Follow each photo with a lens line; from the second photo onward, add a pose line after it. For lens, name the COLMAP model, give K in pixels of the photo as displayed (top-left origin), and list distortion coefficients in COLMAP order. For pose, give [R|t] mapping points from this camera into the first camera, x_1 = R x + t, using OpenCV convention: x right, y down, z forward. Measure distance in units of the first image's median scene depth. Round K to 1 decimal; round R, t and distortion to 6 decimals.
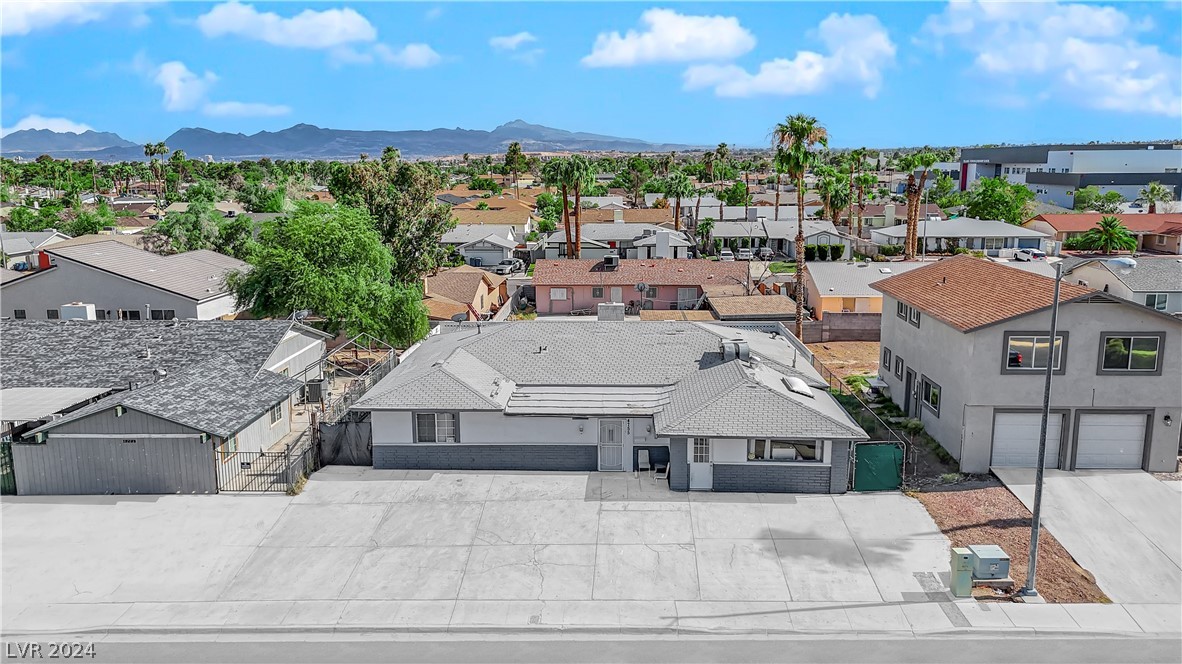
lens RADIAL K [[881.2, 0, 597.1], [0, 881.2, 359.8], [0, 0, 1]] dist [0.038668, -0.003430]
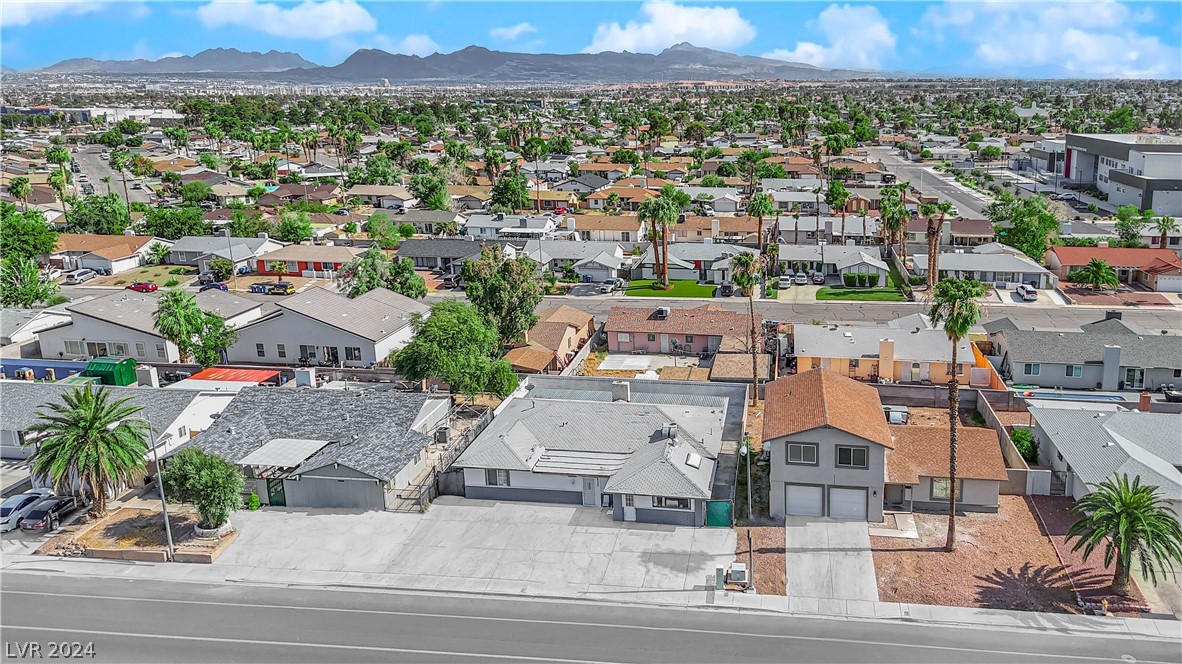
lens RADIAL K [[878.5, 0, 592.1], [0, 878.5, 331.4], [0, 0, 1]] dist [0.054506, -0.001933]
pose [[0.982876, -0.008418, -0.184077, 0.349104], [0.014074, 0.999467, 0.029444, -0.278220], [0.183731, -0.031531, 0.982471, -0.740419]]
